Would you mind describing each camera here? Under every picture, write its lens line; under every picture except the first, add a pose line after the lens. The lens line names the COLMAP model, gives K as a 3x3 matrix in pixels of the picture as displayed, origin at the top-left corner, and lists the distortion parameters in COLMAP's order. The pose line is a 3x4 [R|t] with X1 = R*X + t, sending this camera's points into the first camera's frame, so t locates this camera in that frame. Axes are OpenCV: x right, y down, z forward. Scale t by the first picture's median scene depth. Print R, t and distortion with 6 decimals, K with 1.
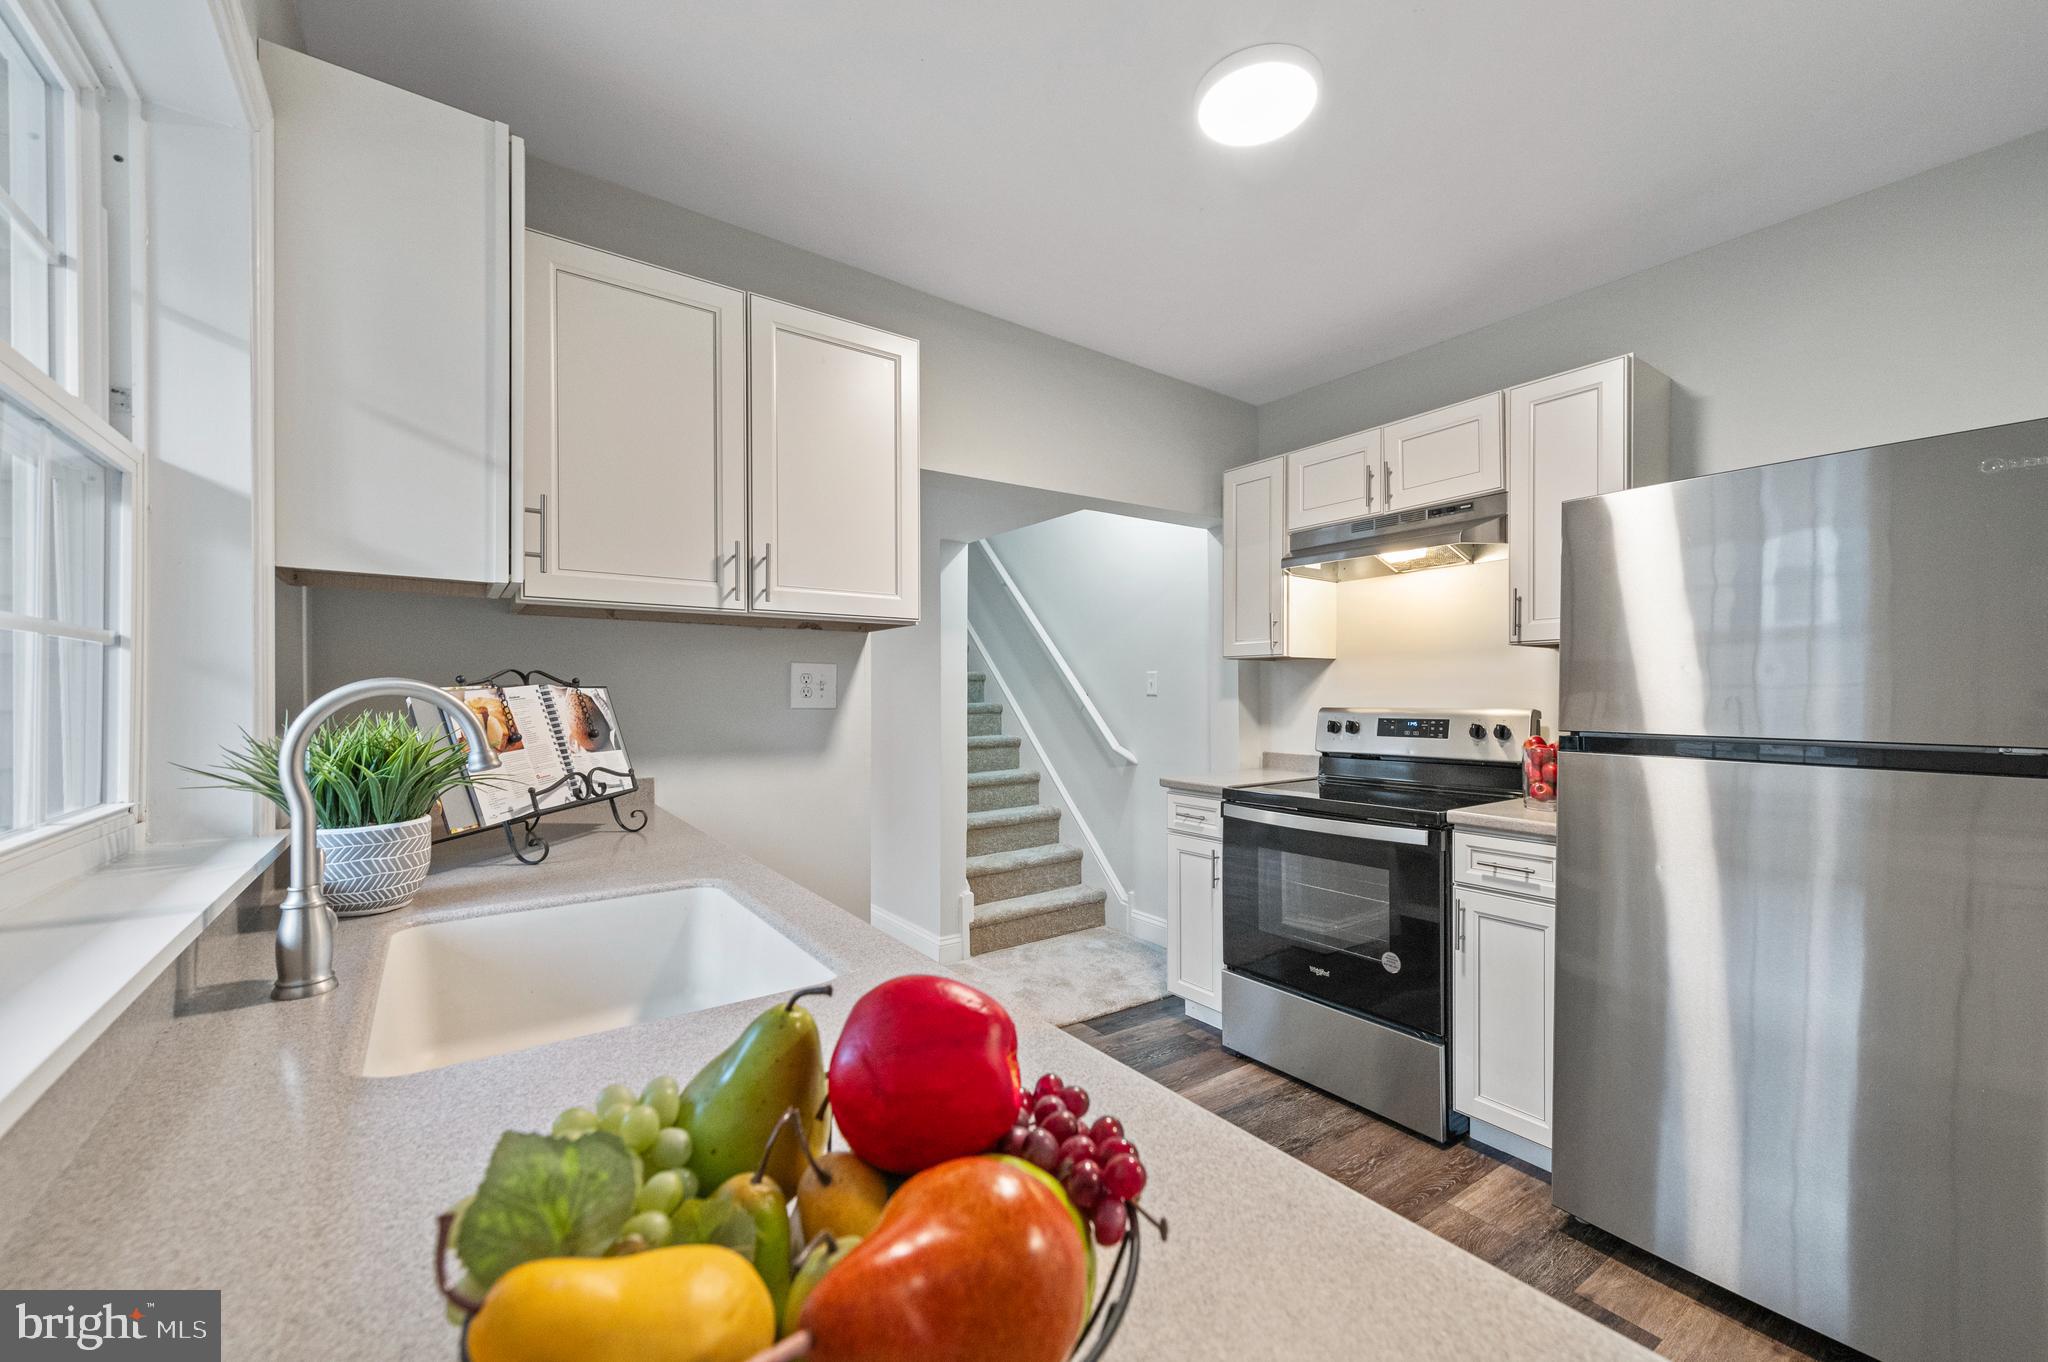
lens RADIAL K [[817.3, 0, 1026.7], [0, 817.3, 692.3], [0, 0, 1]] dist [0.008547, -0.001822]
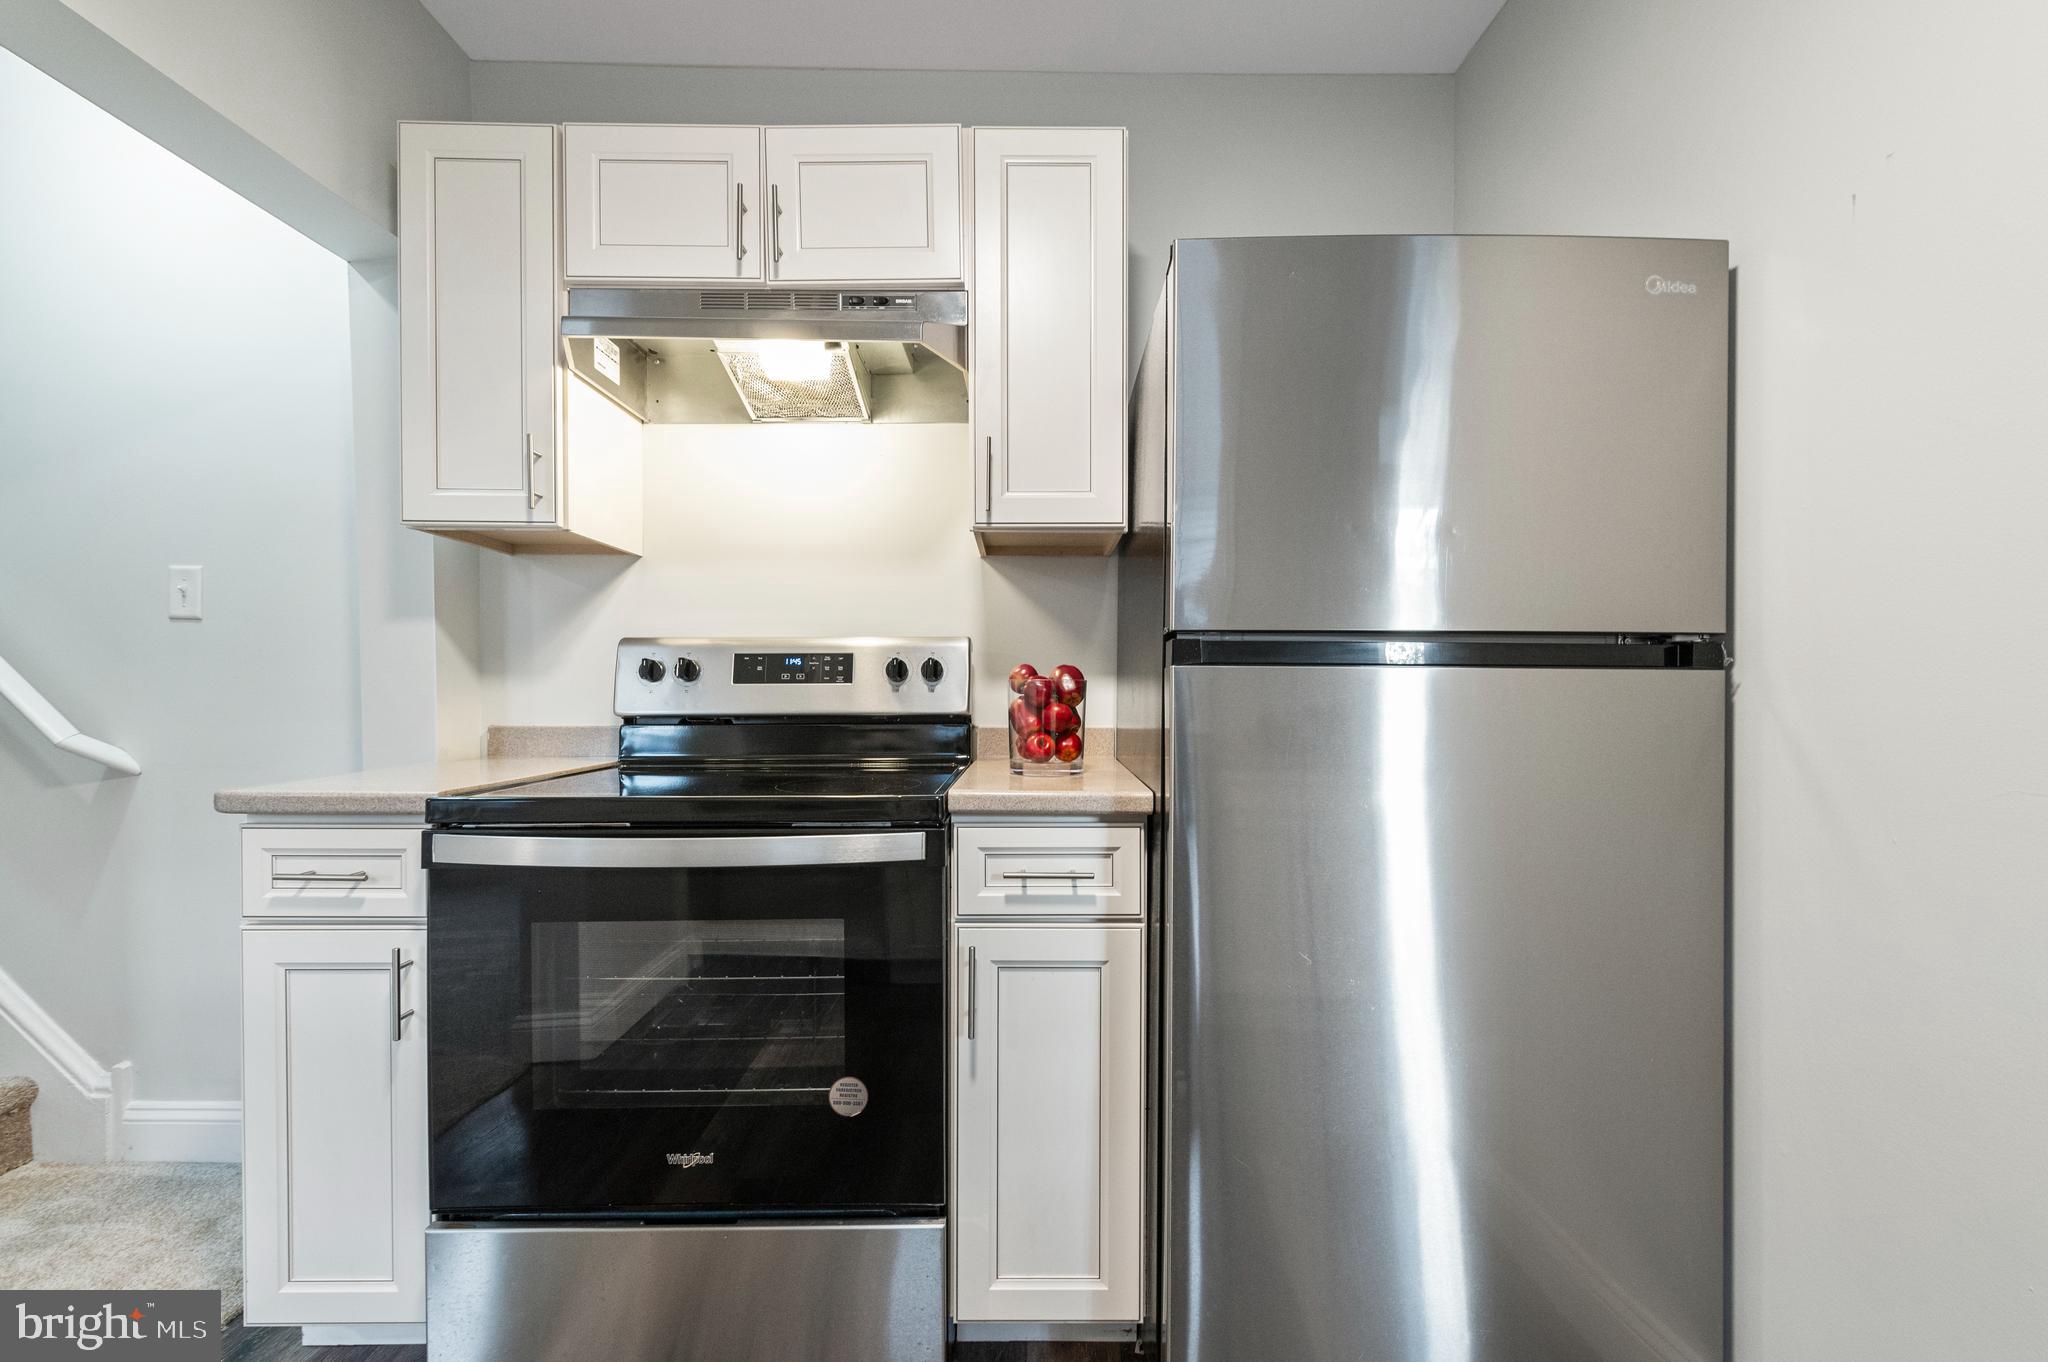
lens RADIAL K [[817.3, 0, 1028.8], [0, 817.3, 703.6], [0, 0, 1]] dist [0.008547, -0.001822]
pose [[0.582623, -0.007785, 0.812706, 0.073833], [-0.002922, 0.999928, 0.011673, 0.059935], [-0.812738, -0.009175, 0.582558, 0.481722]]
